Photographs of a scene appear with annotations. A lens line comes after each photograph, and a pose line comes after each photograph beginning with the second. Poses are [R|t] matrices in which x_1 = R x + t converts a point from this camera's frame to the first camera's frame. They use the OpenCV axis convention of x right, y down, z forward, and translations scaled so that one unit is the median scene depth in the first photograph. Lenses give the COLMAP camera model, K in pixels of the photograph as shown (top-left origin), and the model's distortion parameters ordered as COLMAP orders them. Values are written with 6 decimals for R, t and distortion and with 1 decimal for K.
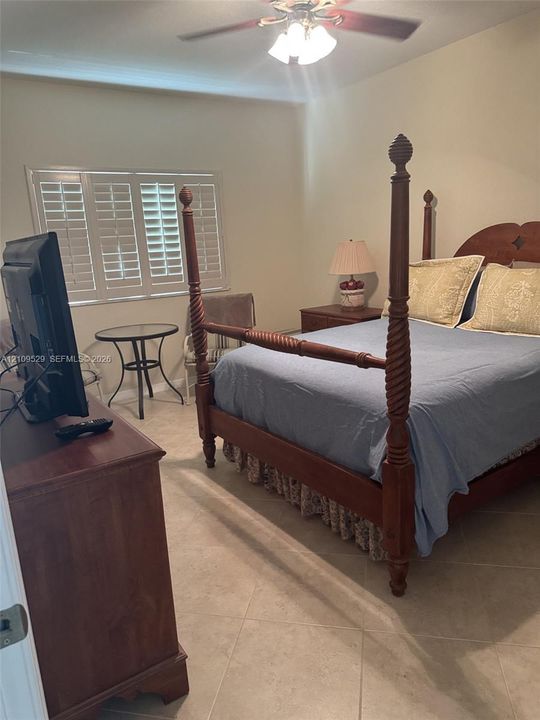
lens RADIAL K [[504.2, 0, 270.0], [0, 504.2, 360.0], [0, 0, 1]] dist [0.084015, -0.129008]
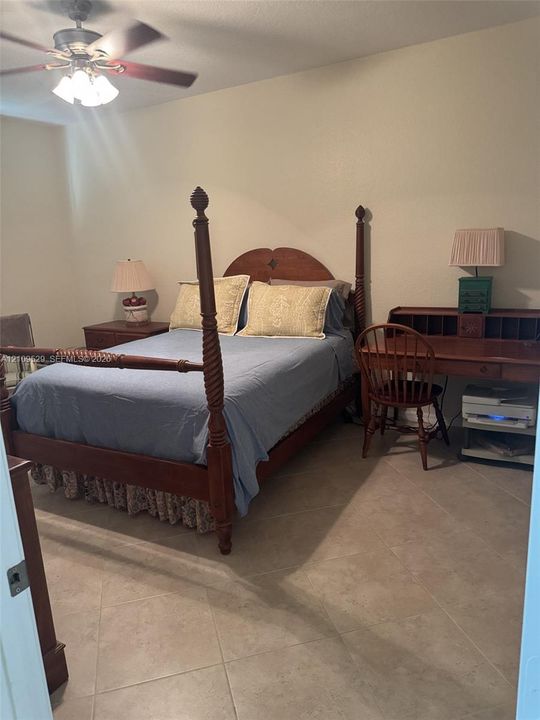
lens RADIAL K [[504.2, 0, 270.0], [0, 504.2, 360.0], [0, 0, 1]] dist [0.084015, -0.129008]
pose [[0.892033, -0.090288, 0.442861, -0.136161], [0.101275, 0.994858, -0.001167, 0.007082], [-0.440479, 0.045892, 0.896589, -0.148524]]
